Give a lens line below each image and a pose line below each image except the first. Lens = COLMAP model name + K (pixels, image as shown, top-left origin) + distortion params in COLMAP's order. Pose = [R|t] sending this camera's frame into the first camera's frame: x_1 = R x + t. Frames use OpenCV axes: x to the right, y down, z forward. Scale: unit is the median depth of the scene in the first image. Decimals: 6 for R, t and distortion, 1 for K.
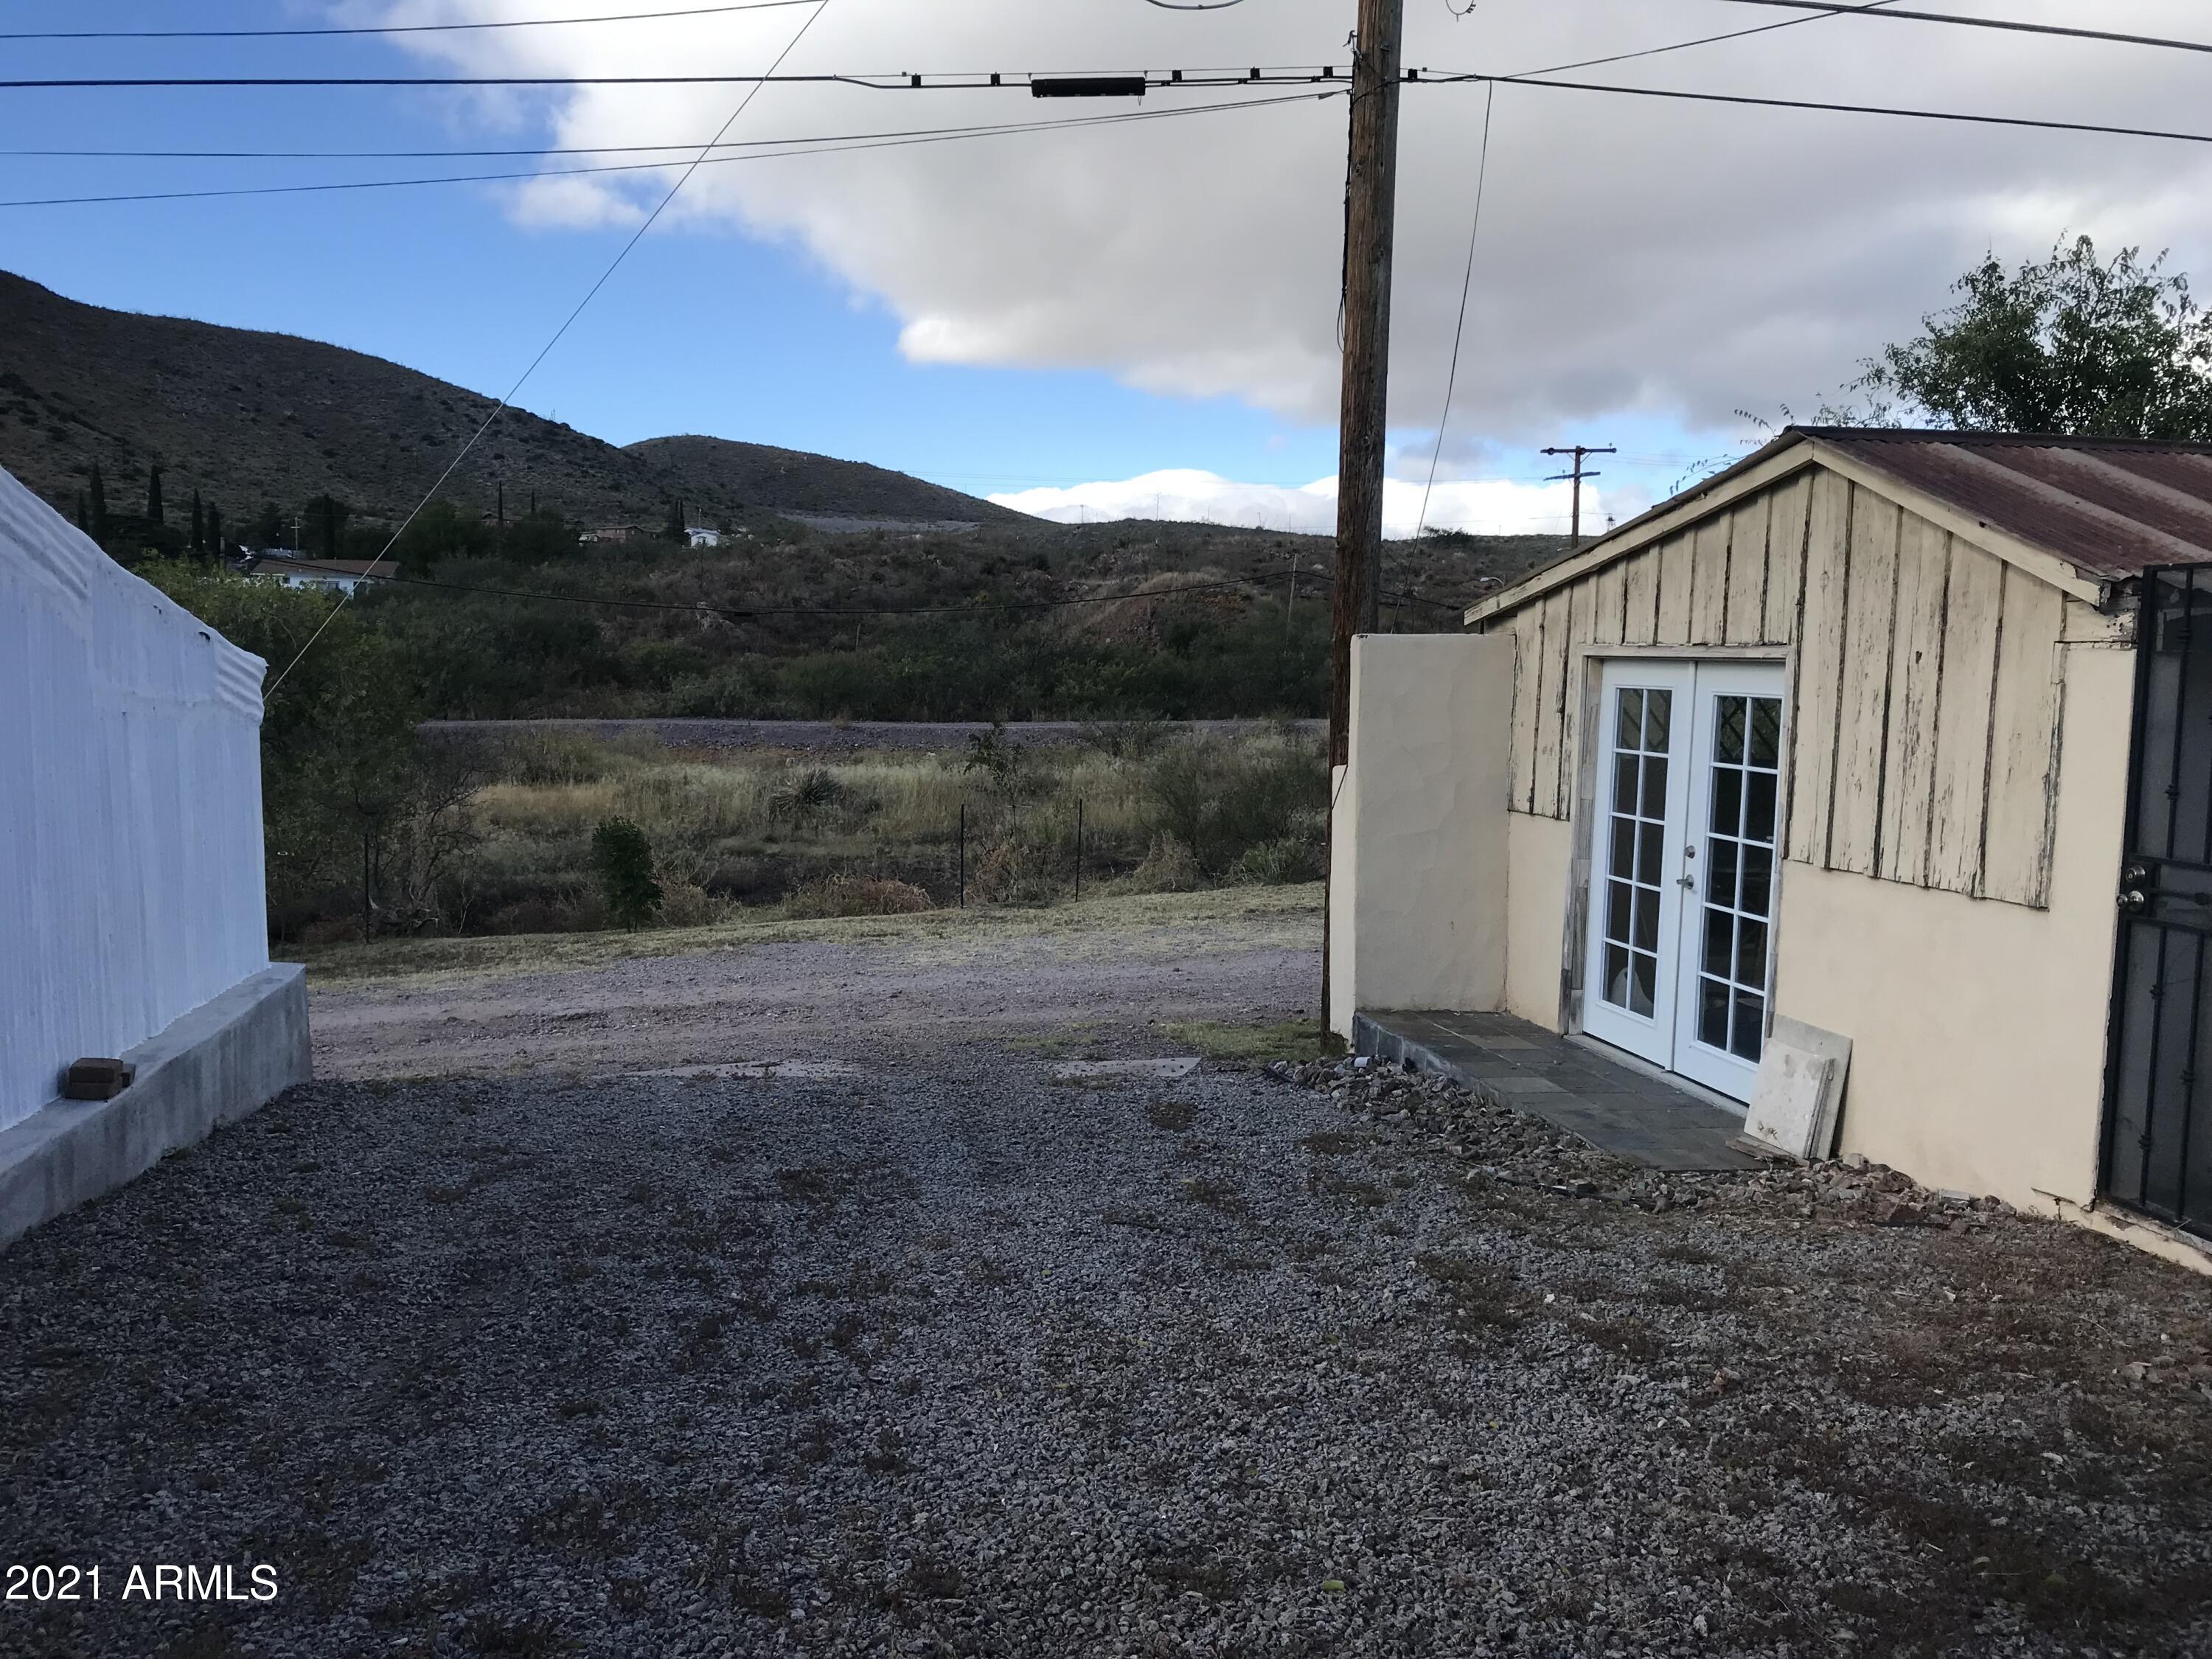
lens RADIAL K [[1783.8, 0, 1106.0], [0, 1783.8, 829.5], [0, 0, 1]] dist [0.012655, -0.008609]
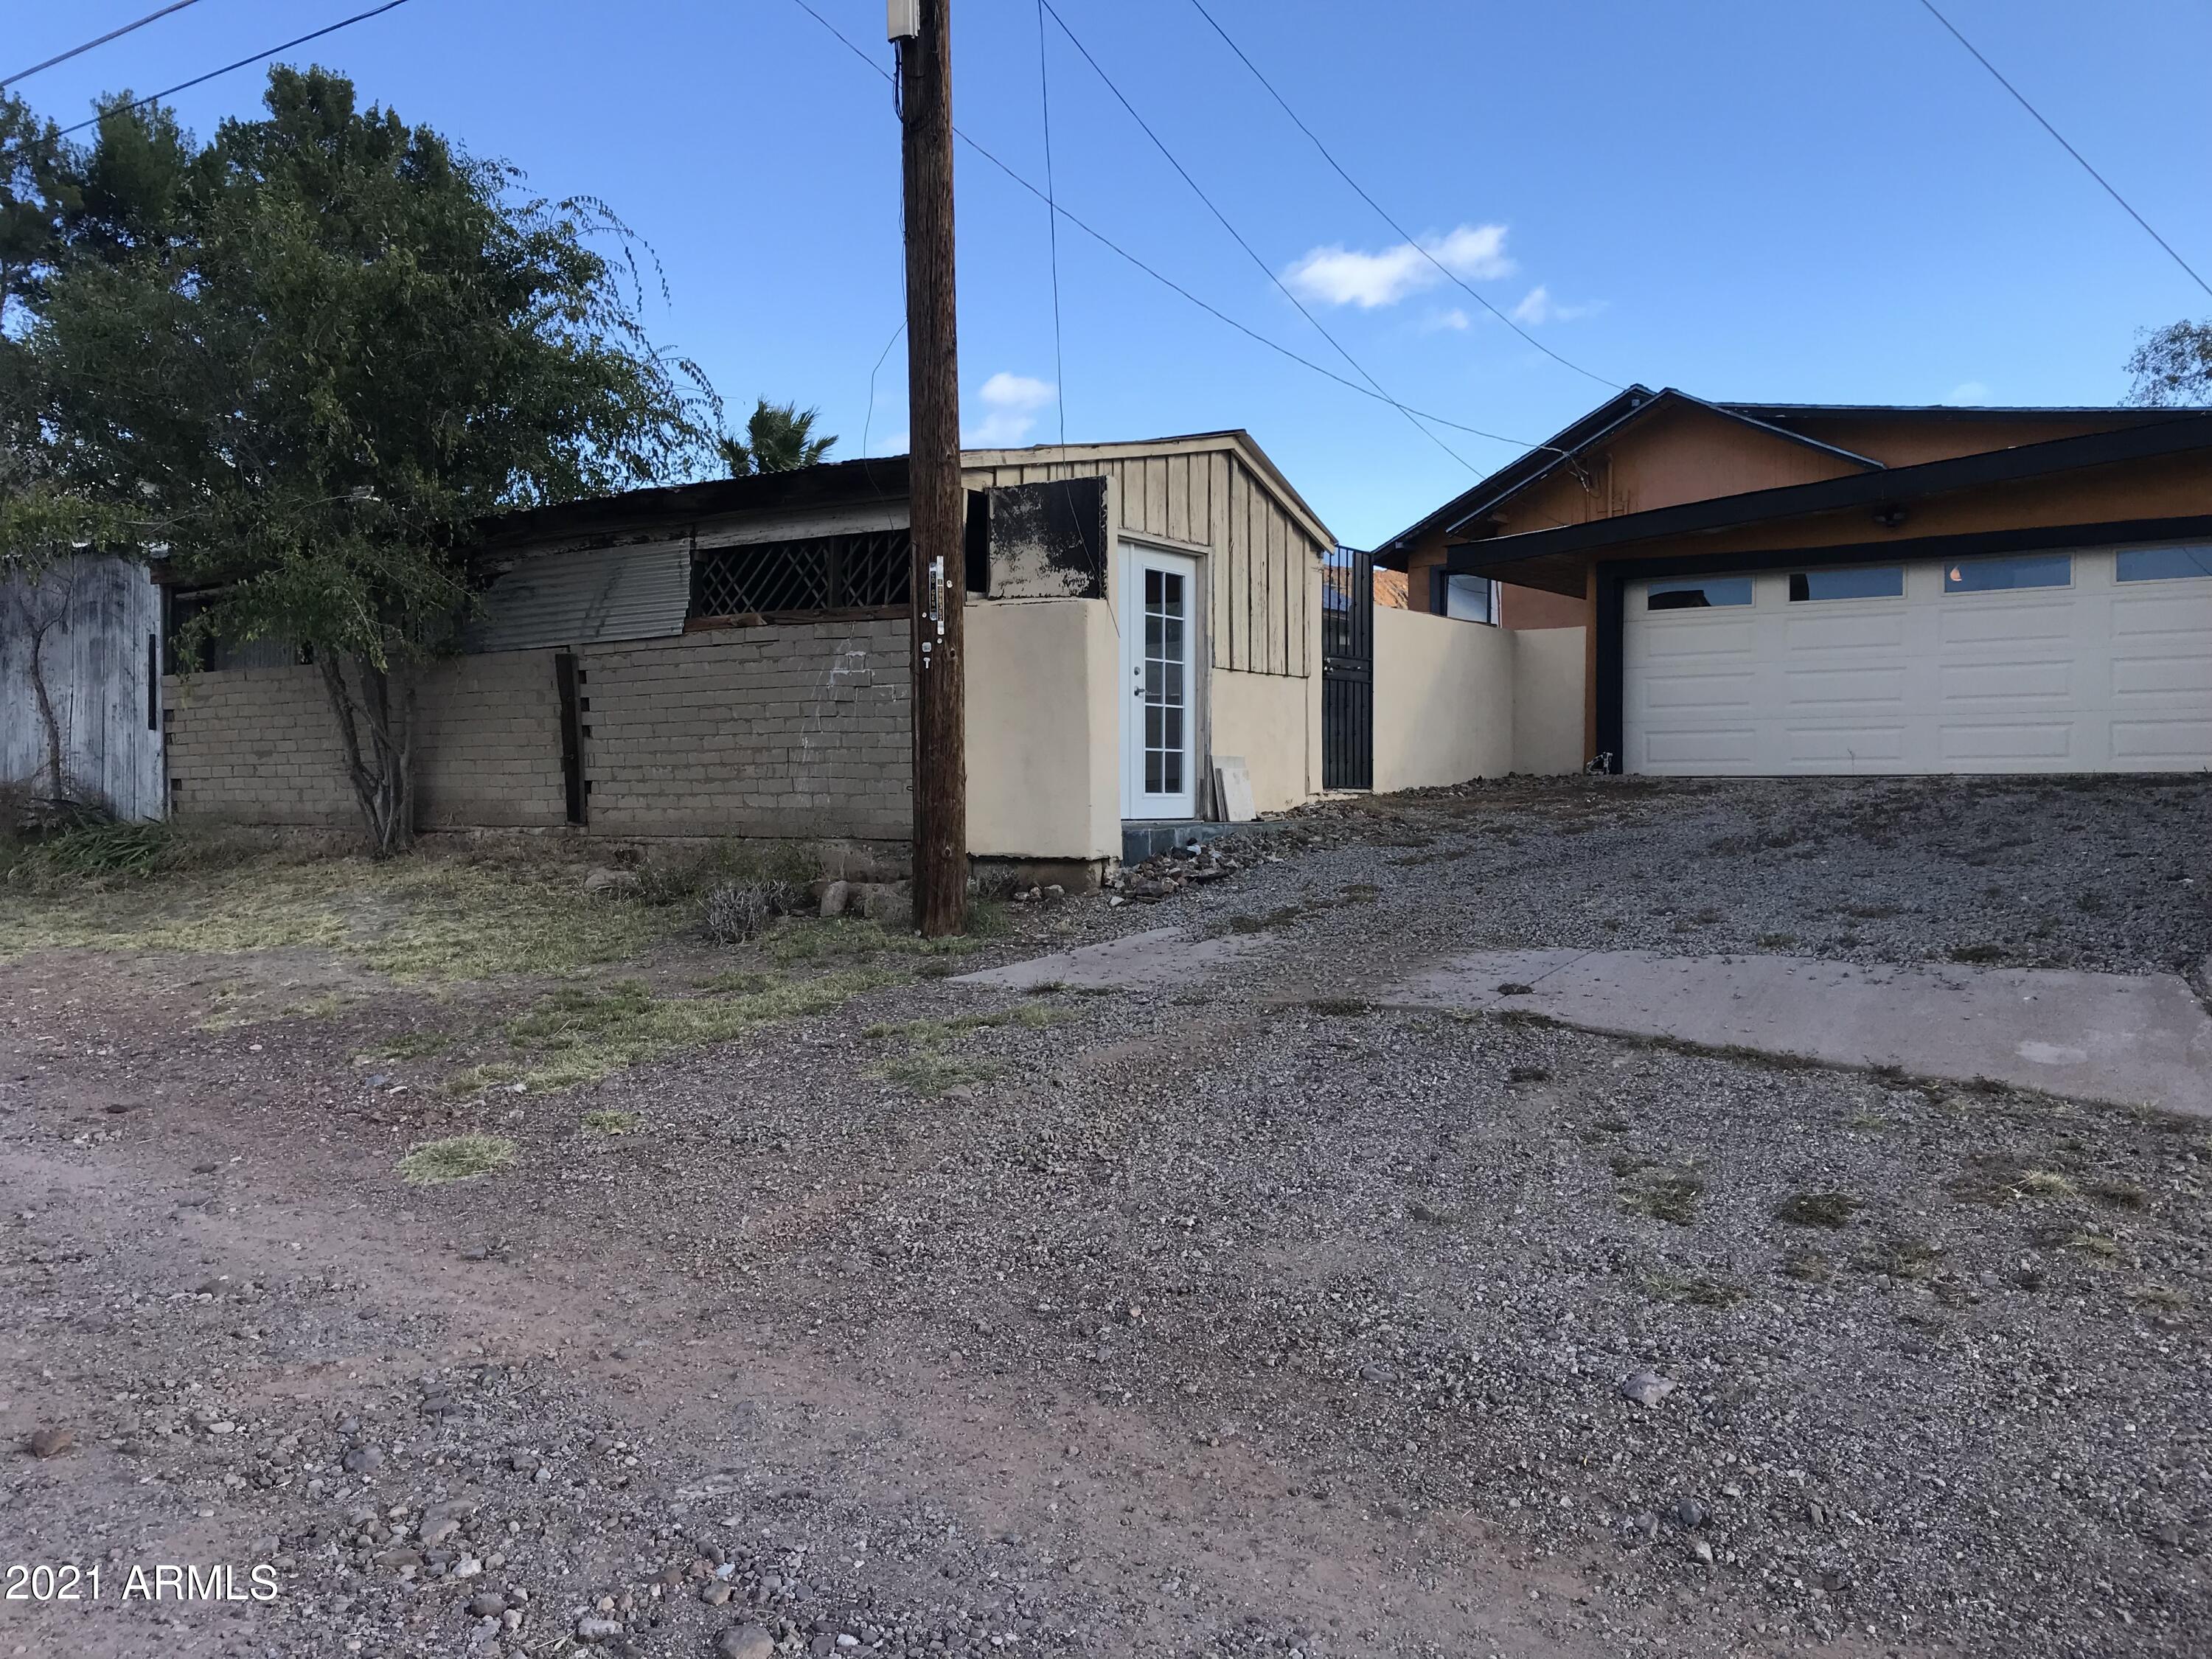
lens RADIAL K [[1841.2, 0, 1106.0], [0, 1841.2, 829.5], [0, 0, 1]] dist [0.064783, -0.083987]
pose [[-0.665376, -0.023775, 0.746130, -1.027326], [0.069332, 0.993205, 0.093476, -0.000909], [-0.743282, 0.113928, -0.659206, 2.557542]]
